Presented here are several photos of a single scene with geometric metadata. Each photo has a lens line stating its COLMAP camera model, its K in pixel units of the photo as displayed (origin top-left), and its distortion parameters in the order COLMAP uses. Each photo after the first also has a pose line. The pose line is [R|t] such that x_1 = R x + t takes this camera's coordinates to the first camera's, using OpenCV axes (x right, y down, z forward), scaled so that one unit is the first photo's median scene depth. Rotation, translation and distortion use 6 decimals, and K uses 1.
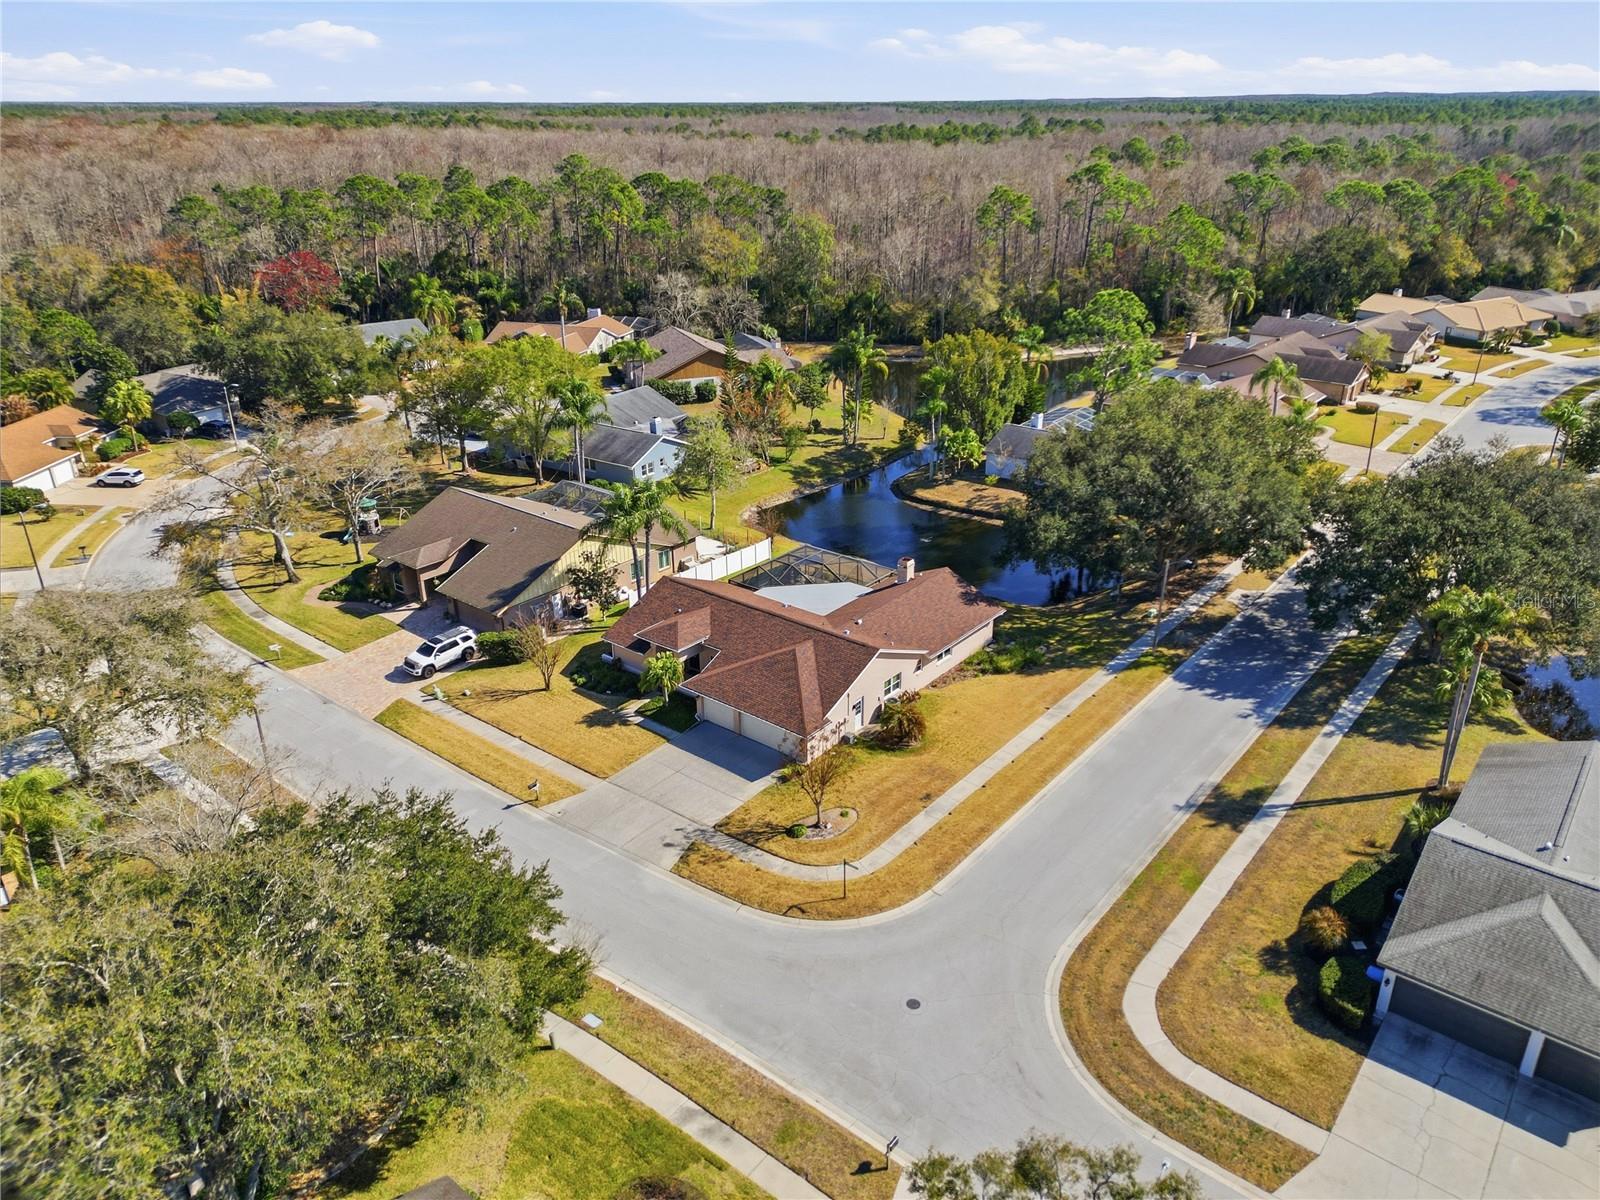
lens RADIAL K [[1117.9, 0, 800.0], [0, 1117.9, 600.0], [0, 0, 1]] dist [0.076339, -0.084468]
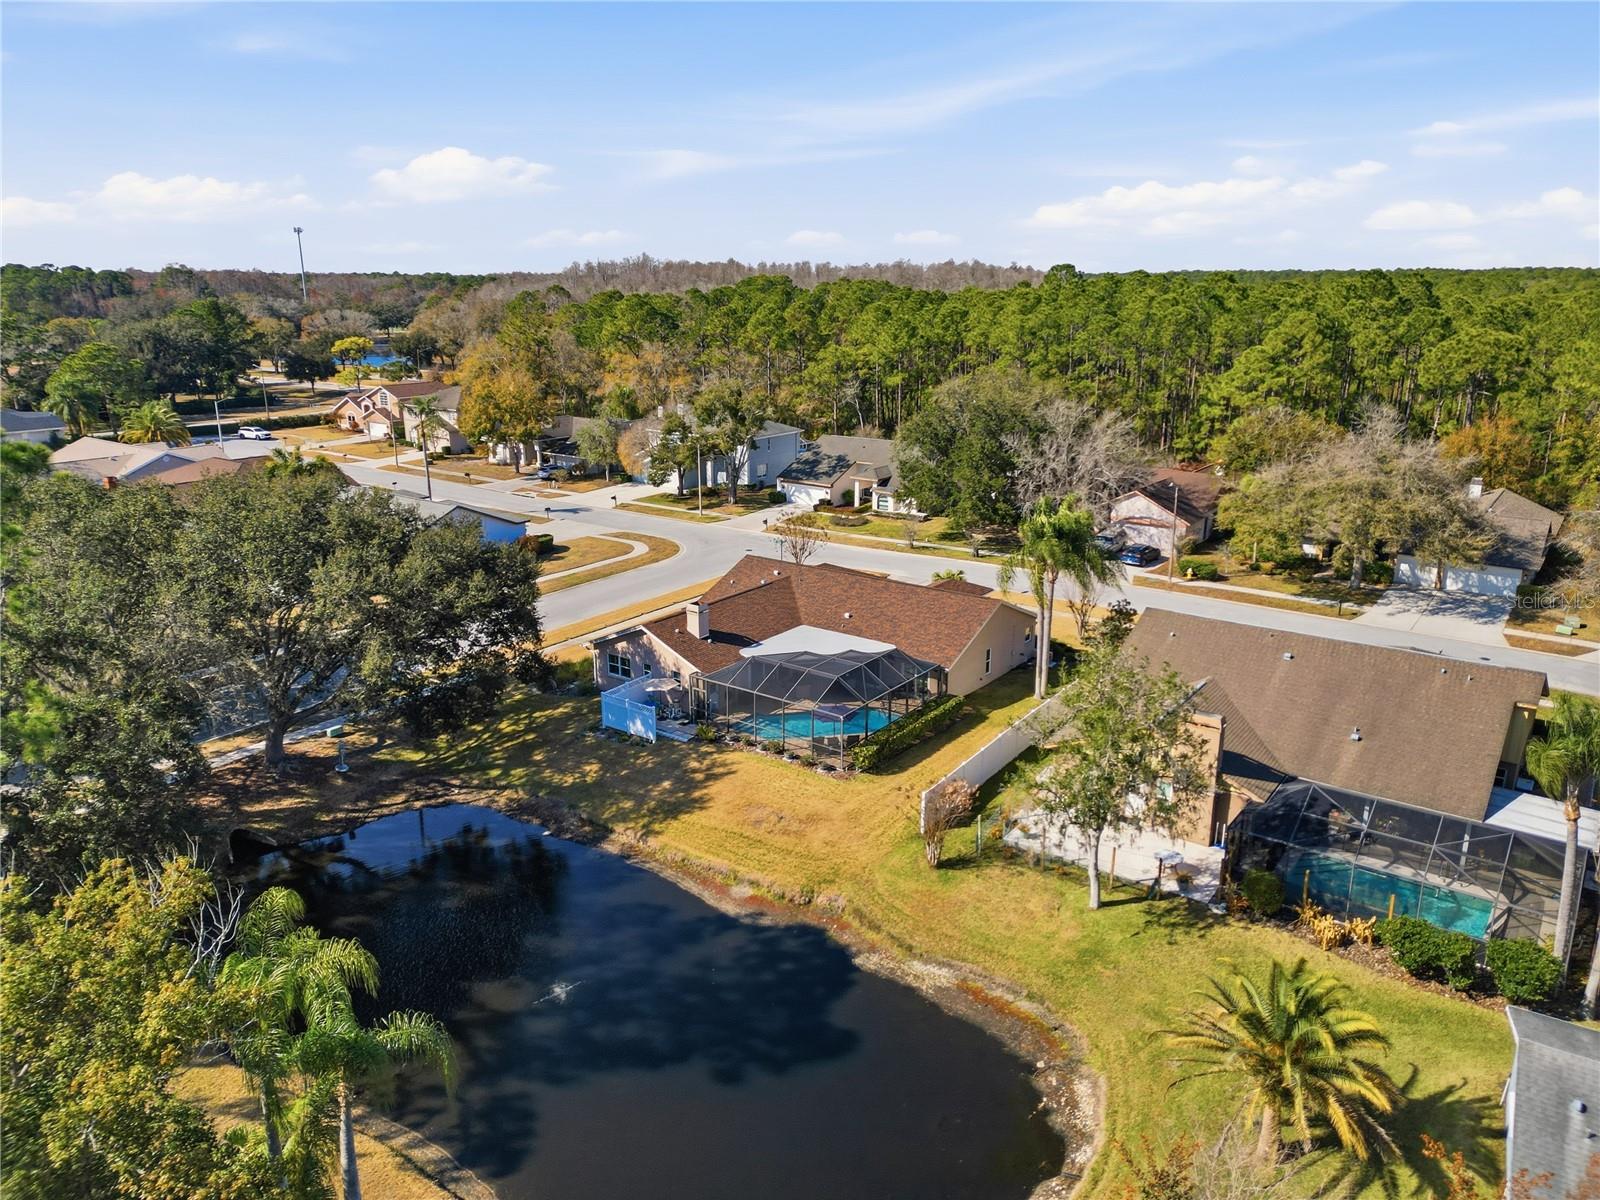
lens RADIAL K [[1117.9, 0, 800.0], [0, 1117.9, 600.0], [0, 0, 1]] dist [0.076339, -0.084468]
pose [[-0.998338, 0.021237, -0.053579, 0.069069], [-0.017337, 0.775920, 0.630593, -0.497309], [0.054965, 0.630474, -0.774262, 1.532120]]
